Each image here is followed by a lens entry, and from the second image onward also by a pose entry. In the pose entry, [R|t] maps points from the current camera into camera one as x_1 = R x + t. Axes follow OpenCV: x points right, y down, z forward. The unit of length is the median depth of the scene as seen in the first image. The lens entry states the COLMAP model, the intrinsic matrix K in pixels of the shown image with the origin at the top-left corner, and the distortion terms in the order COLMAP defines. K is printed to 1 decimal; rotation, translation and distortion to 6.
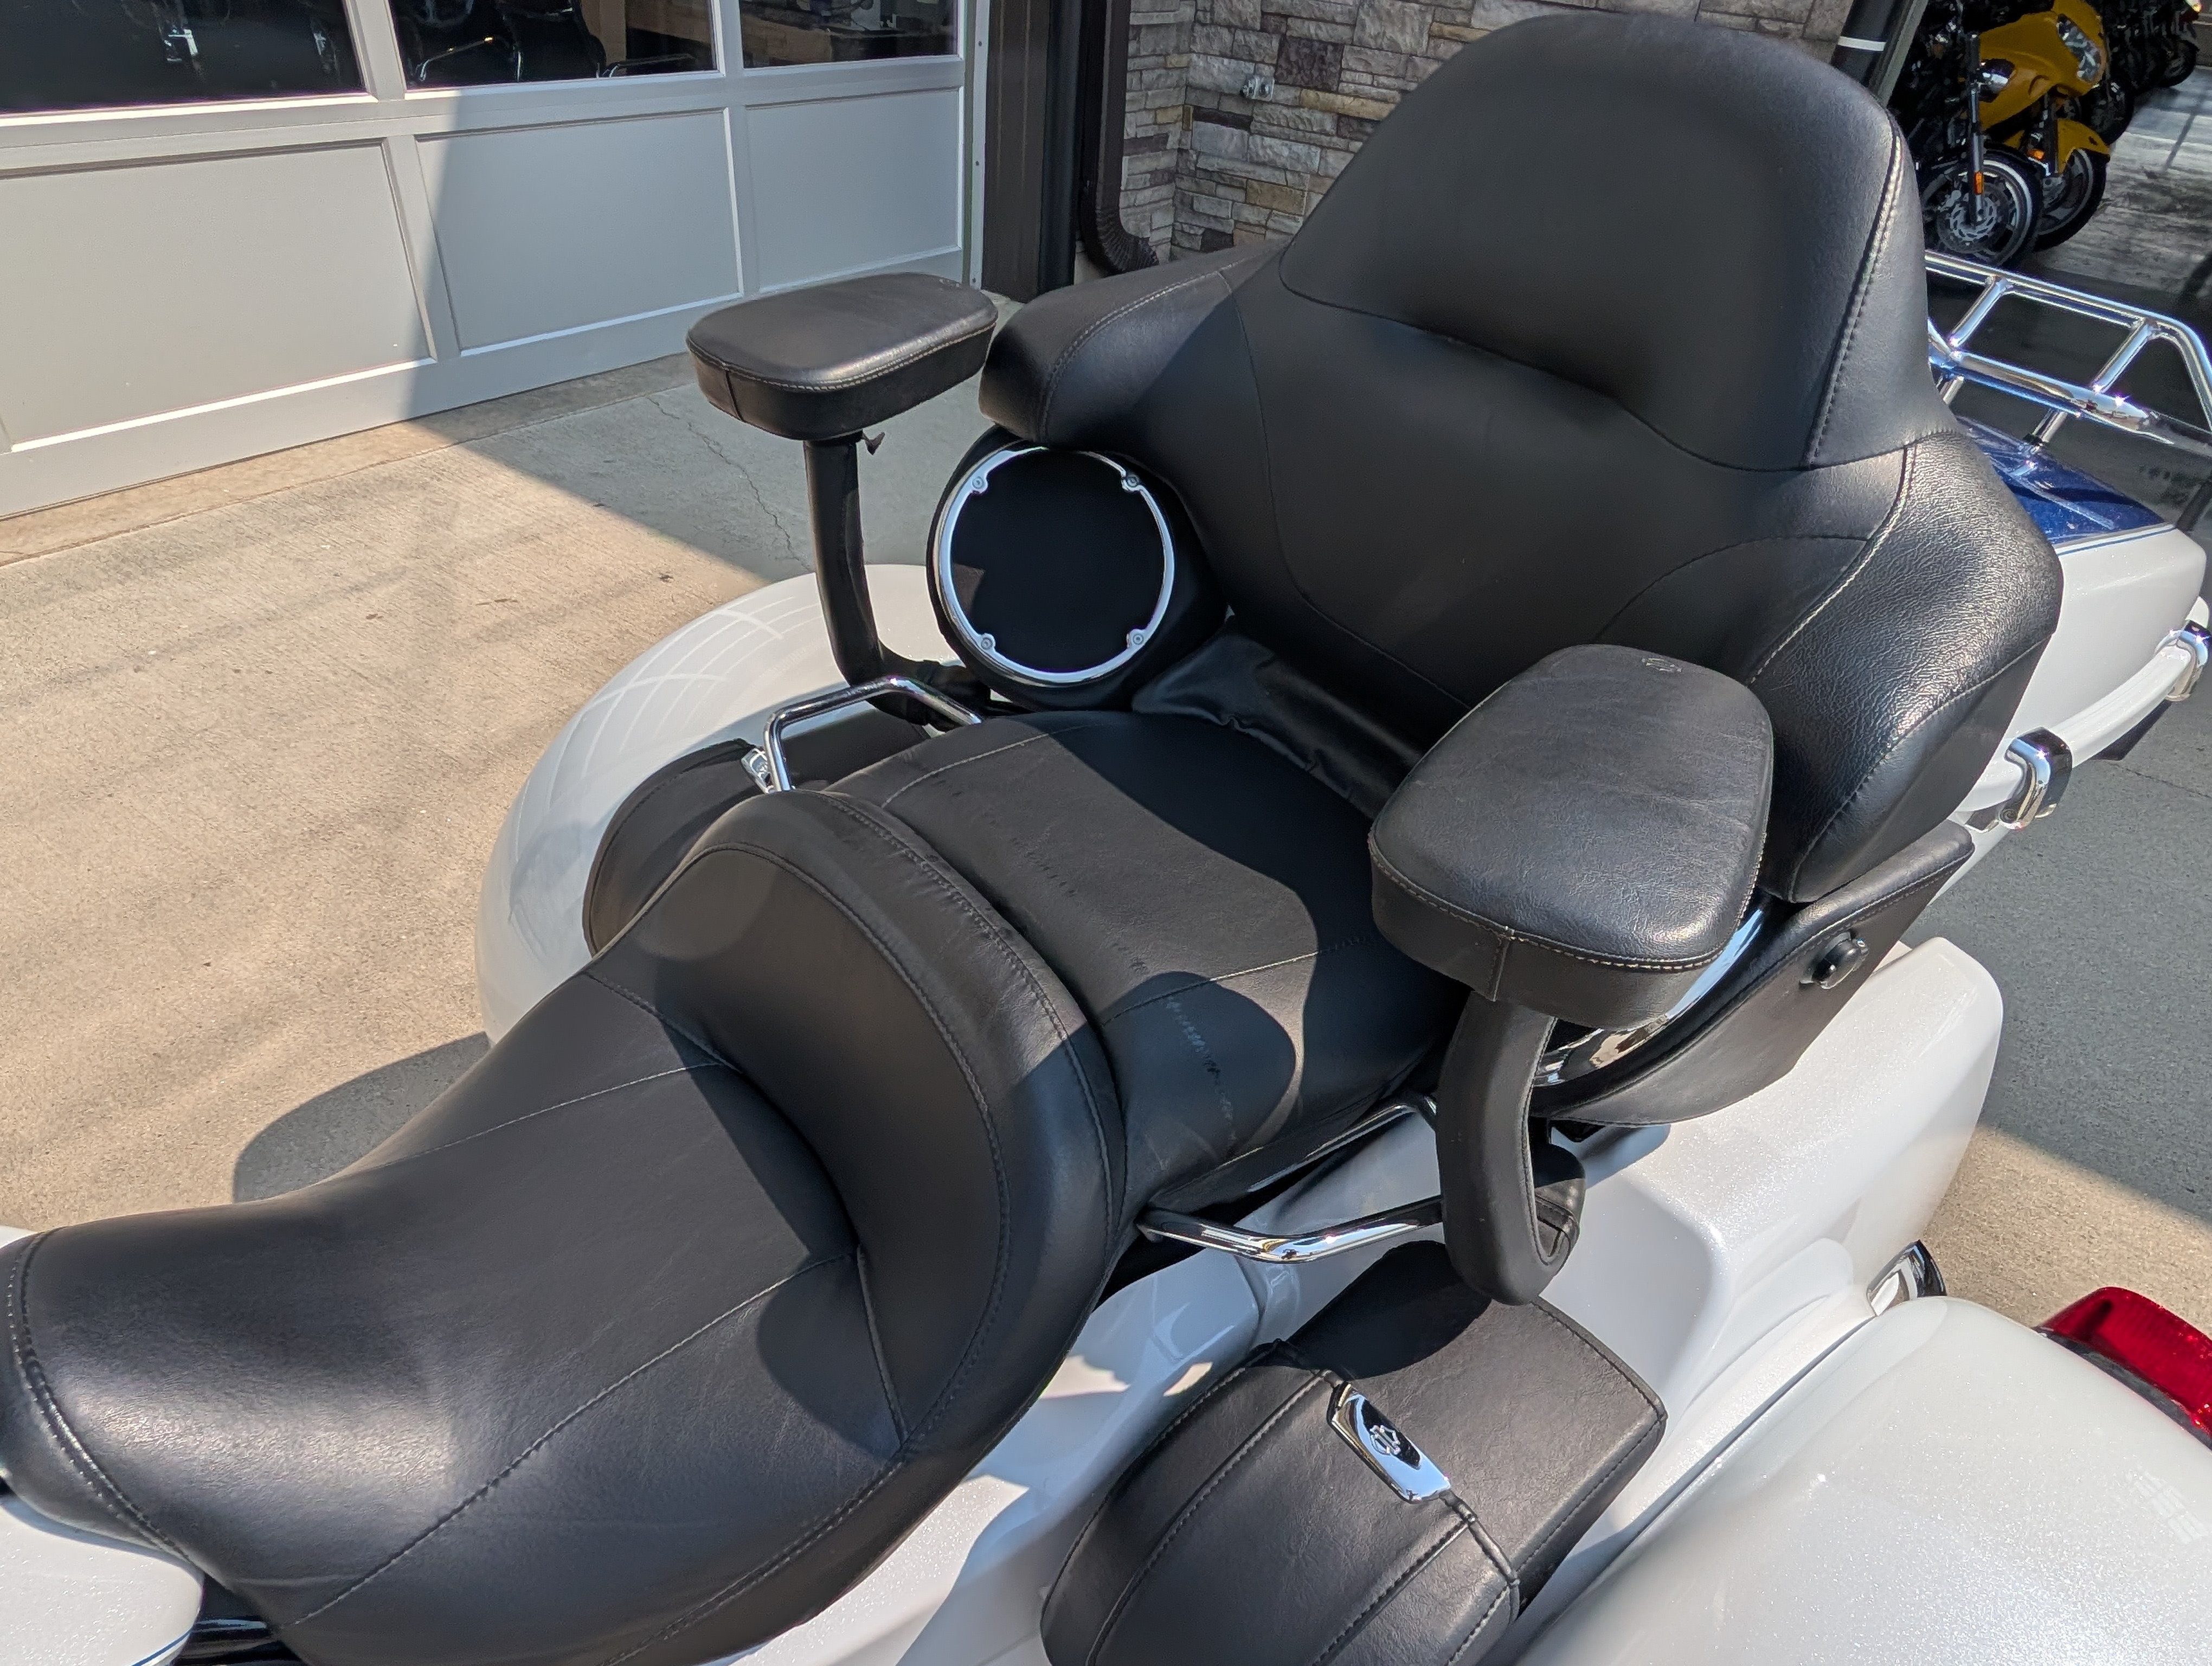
lens RADIAL K [[1308.9, 0, 1104.2], [0, 1308.9, 940.5], [0, 0, 1]] dist [-0.000945, -0.000871]
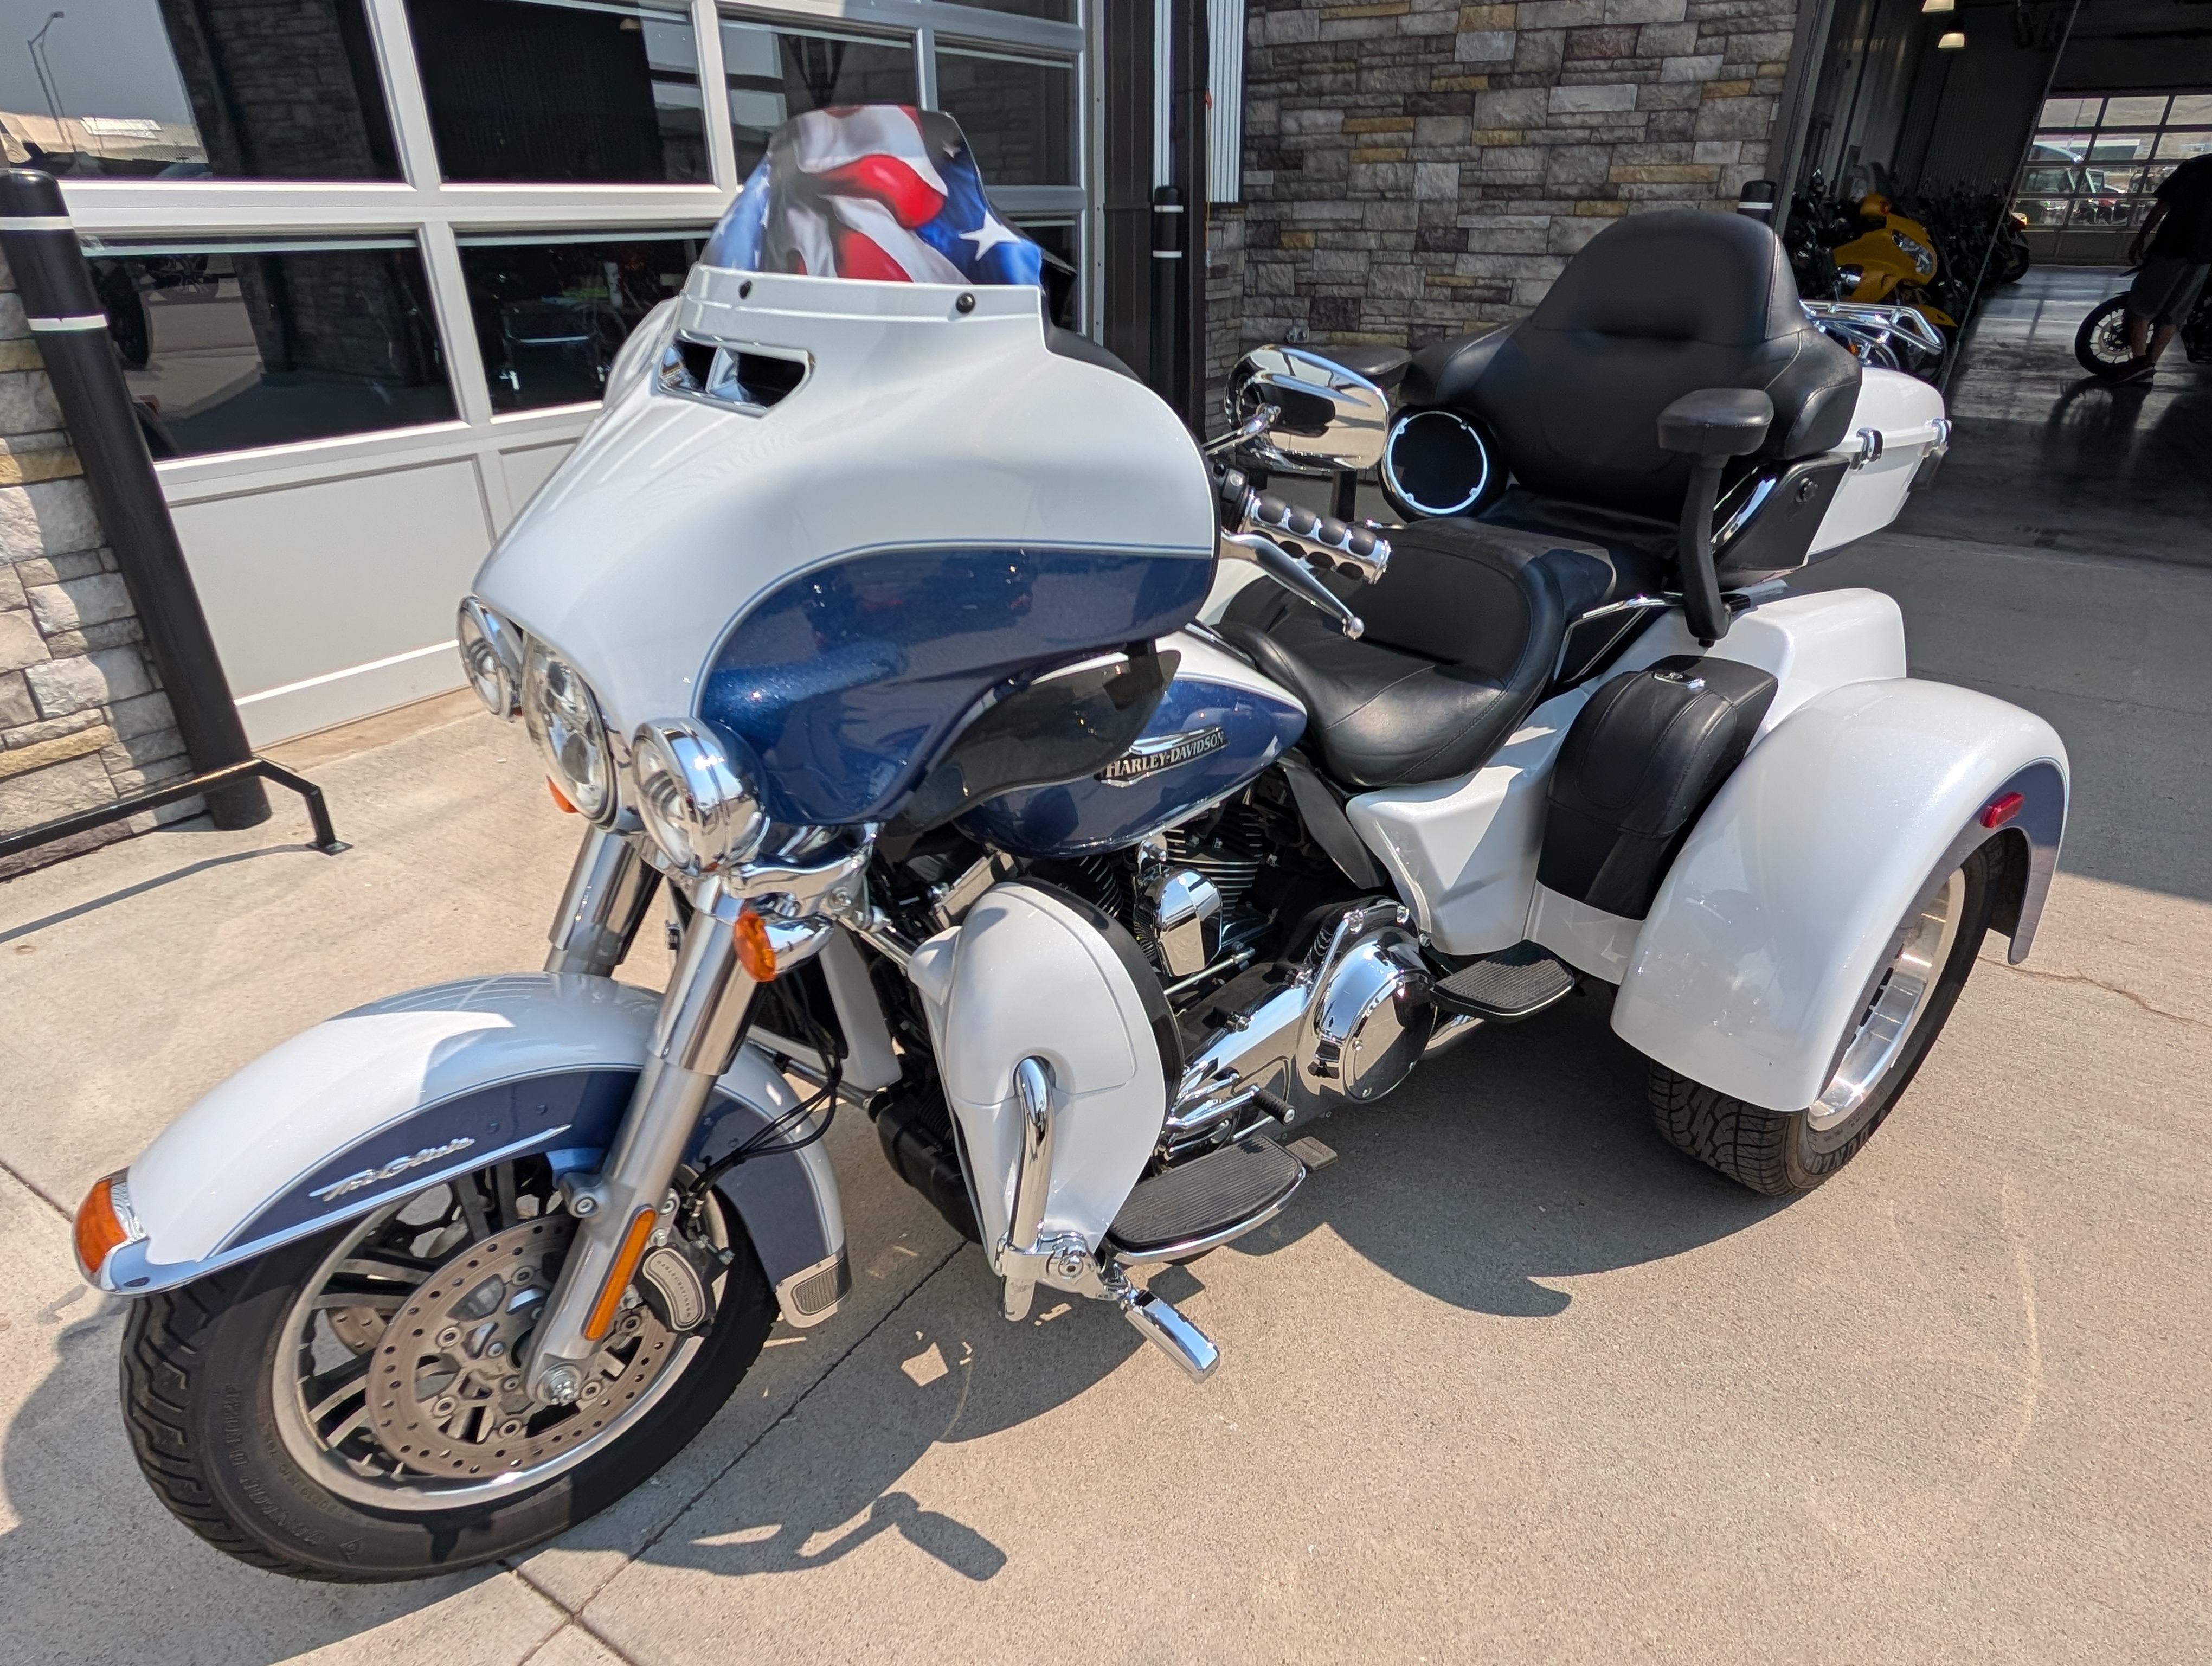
lens RADIAL K [[1312.4, 0, 1104.4], [0, 1312.4, 947.1], [0, 0, 1]] dist [-0.003569, 0.002534]
pose [[0.995193, -0.097882, -0.003296, -0.138936], [0.095868, 0.980493, -0.171587, 0.176084], [0.020027, 0.170446, 0.985163, -0.221365]]
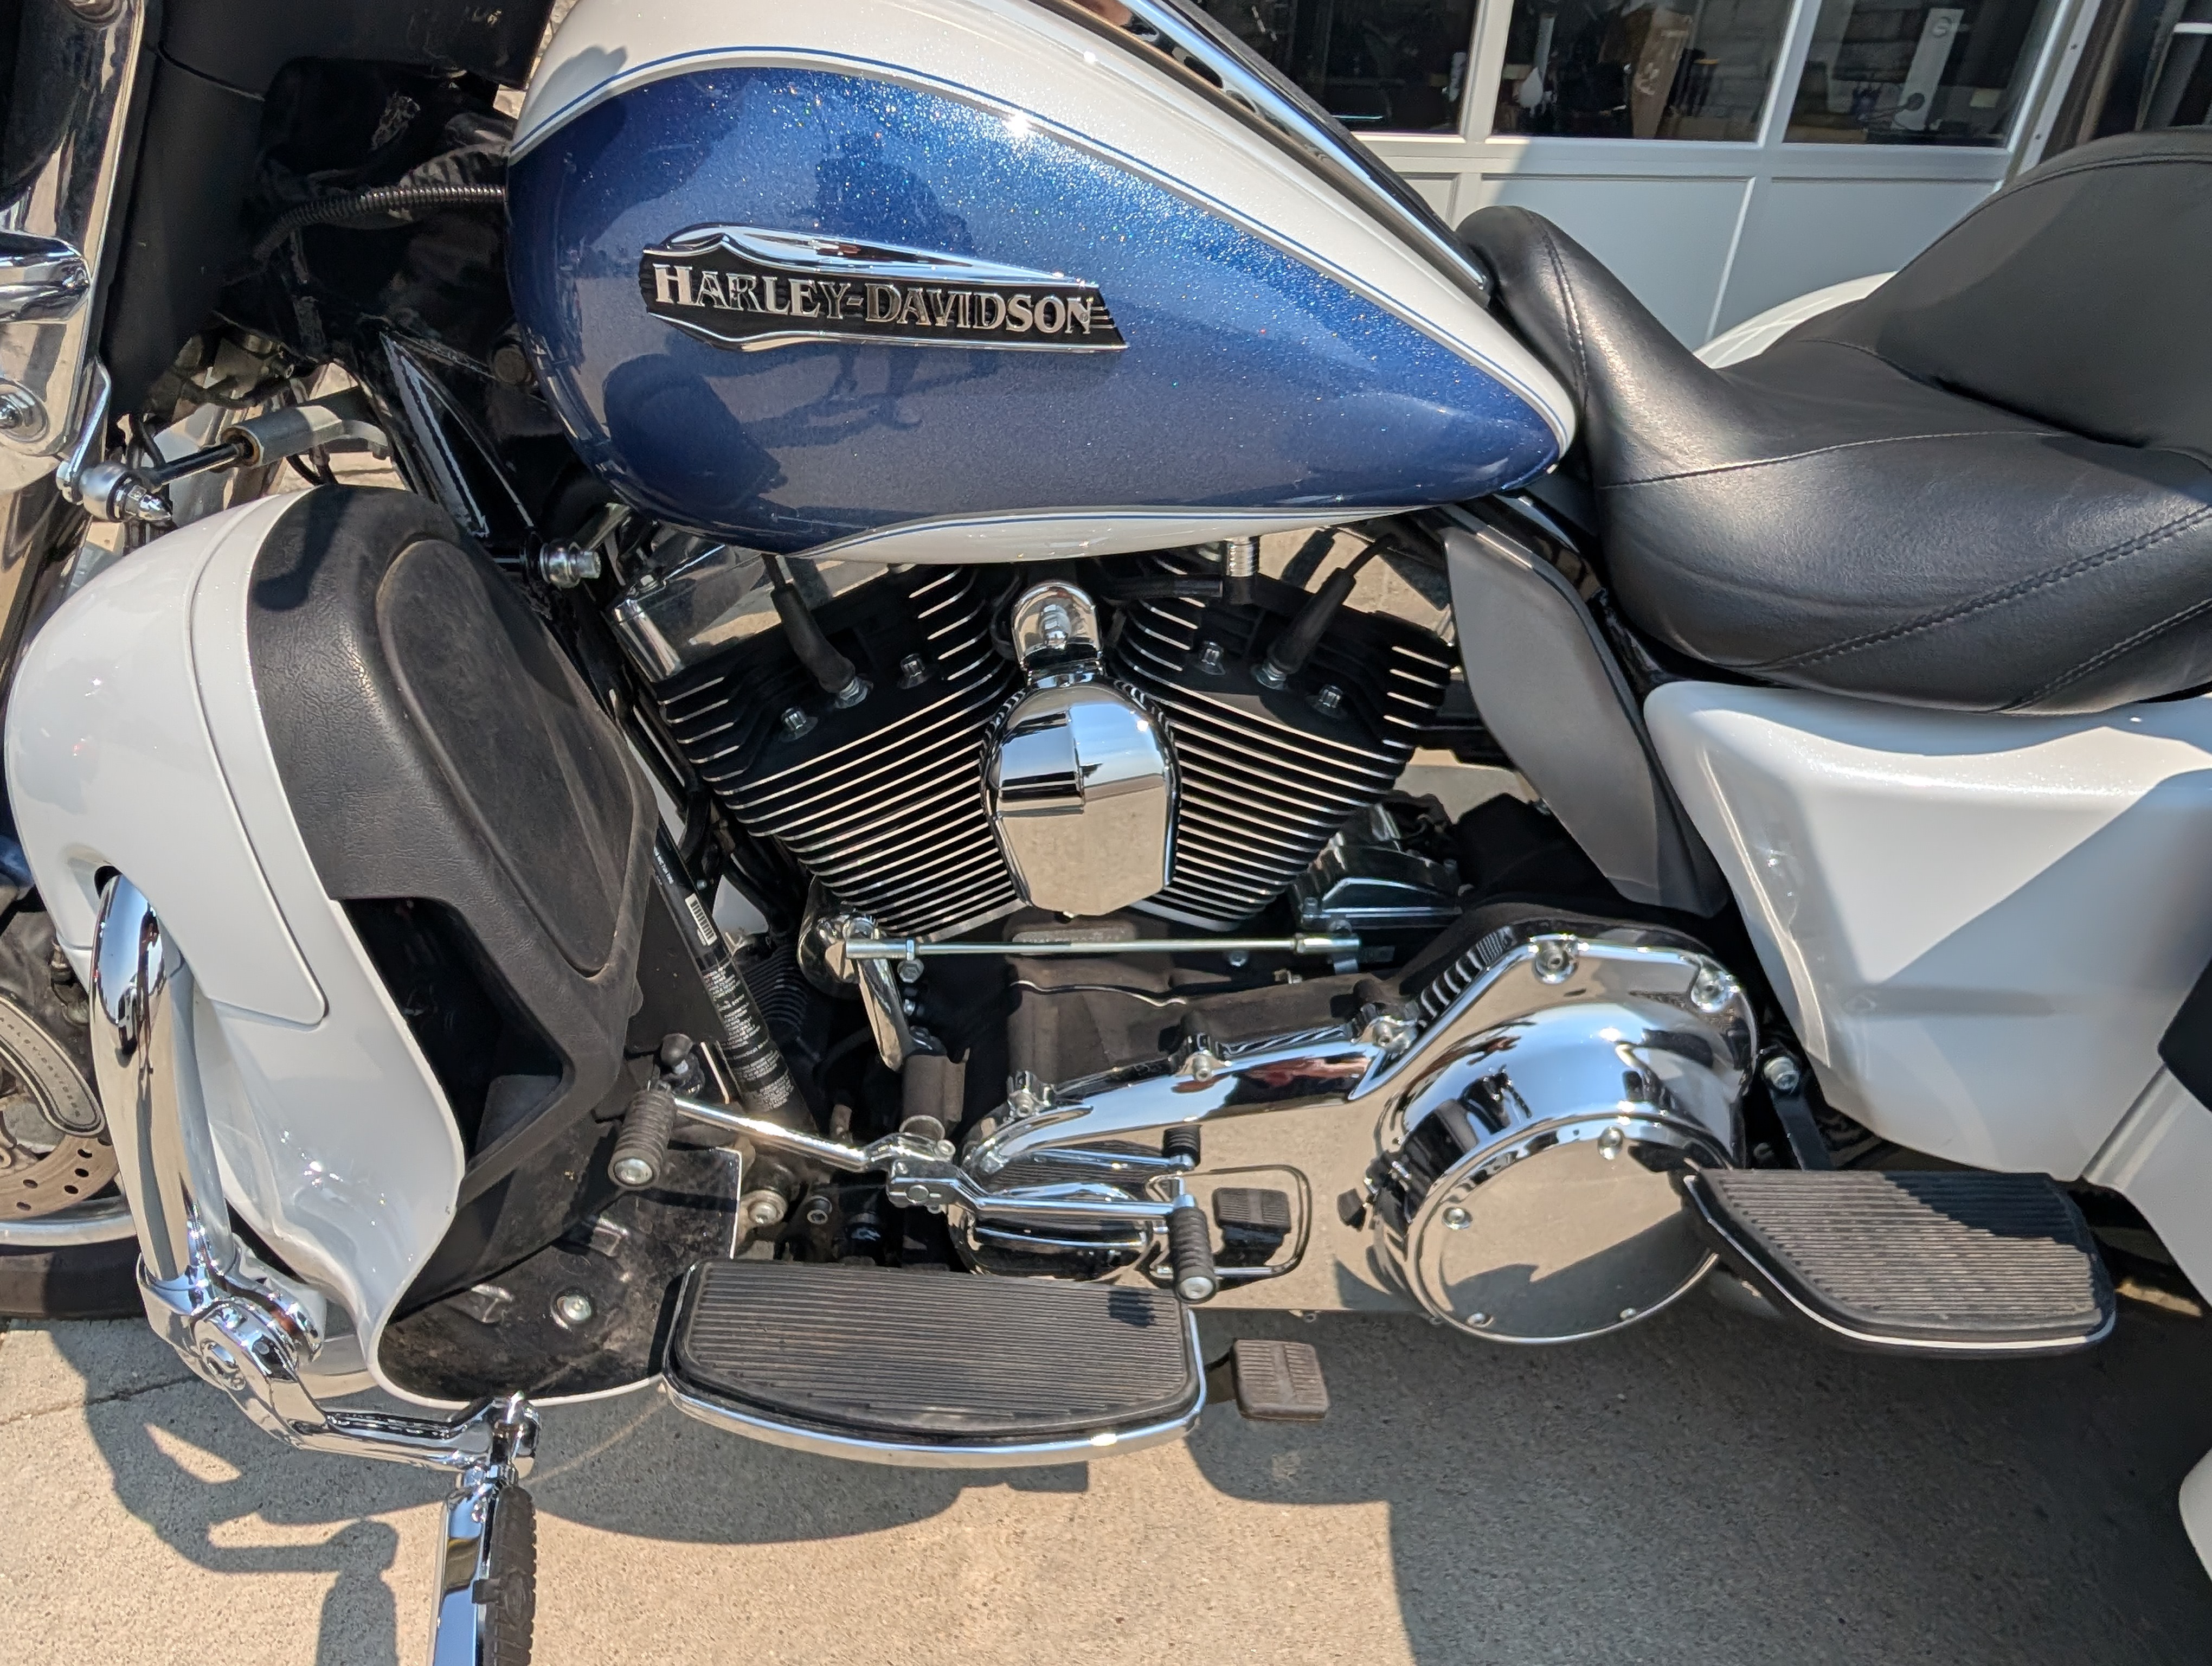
lens RADIAL K [[1308.9, 0, 1104.2], [0, 1308.9, 940.5], [0, 0, 1]] dist [-0.000945, -0.000871]
pose [[0.831082, 0.263067, -0.489998, -0.037773], [-0.327636, 0.943525, -0.049148, 0.136467], [0.449396, 0.201387, 0.870337, -0.021721]]
